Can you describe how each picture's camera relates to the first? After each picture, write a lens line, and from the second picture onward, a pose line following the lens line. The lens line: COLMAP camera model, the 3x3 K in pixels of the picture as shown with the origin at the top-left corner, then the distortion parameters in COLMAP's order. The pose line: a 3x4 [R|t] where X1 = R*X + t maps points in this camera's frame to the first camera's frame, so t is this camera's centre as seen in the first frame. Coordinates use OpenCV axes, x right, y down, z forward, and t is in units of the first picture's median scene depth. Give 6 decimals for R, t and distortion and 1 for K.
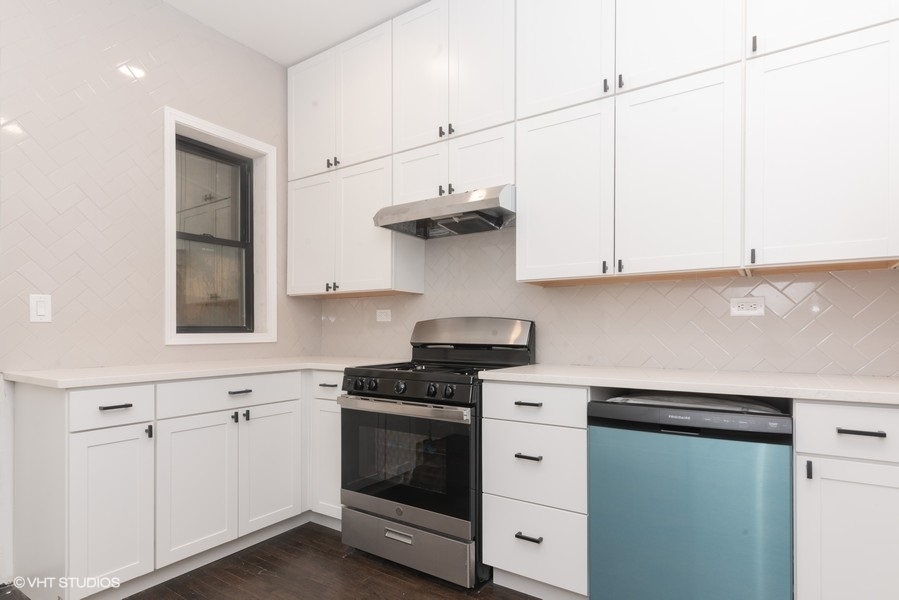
lens RADIAL K [[483.0, 0, 427.2], [0, 483.0, 332.0], [0, 0, 1]] dist [0.011378, -0.001583]
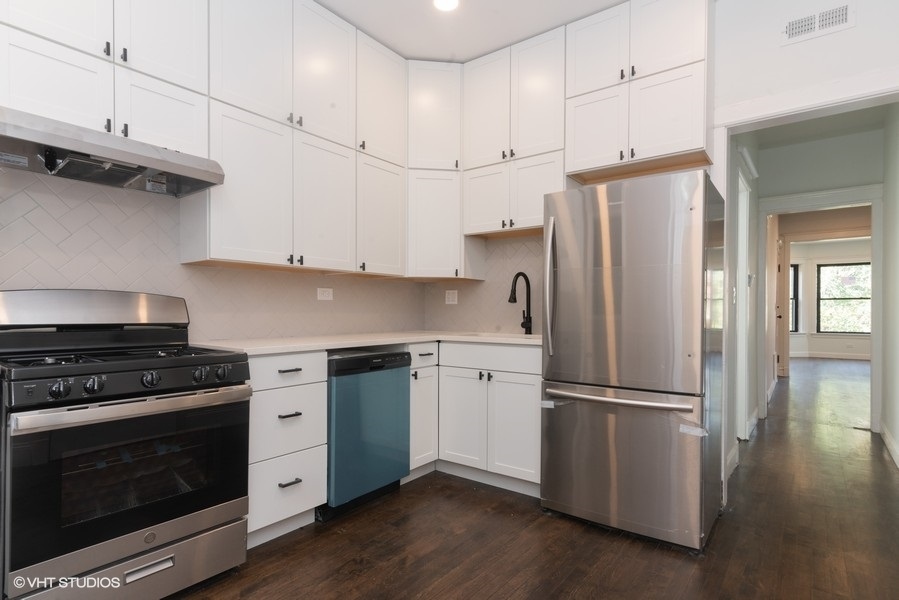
lens RADIAL K [[483.0, 0, 447.5], [0, 483.0, 310.7], [0, 0, 1]] dist [0.011378, -0.001583]
pose [[0.050652, -0.000449, 0.998716, -0.899611], [-0.005437, 0.999985, 0.000726, -0.000607], [-0.998702, -0.005467, 0.050649, 0.523307]]
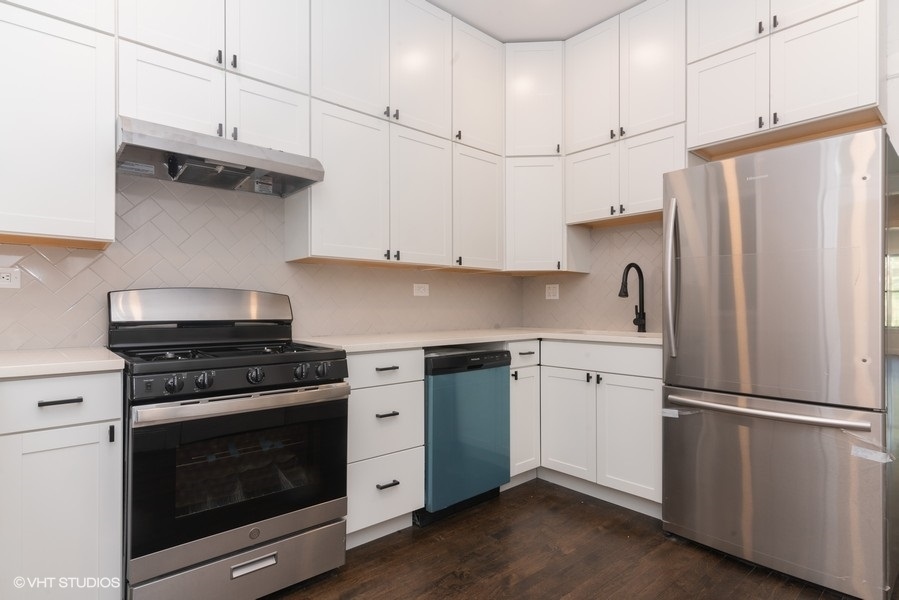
lens RADIAL K [[483.0, 0, 445.1], [0, 483.0, 301.4], [0, 0, 1]] dist [0.011378, -0.001583]
pose [[0.243431, 0.010167, 0.969865, -0.824502], [-0.000796, 0.999947, -0.010283, 0.000689], [-0.969918, 0.001731, 0.243426, 0.552309]]
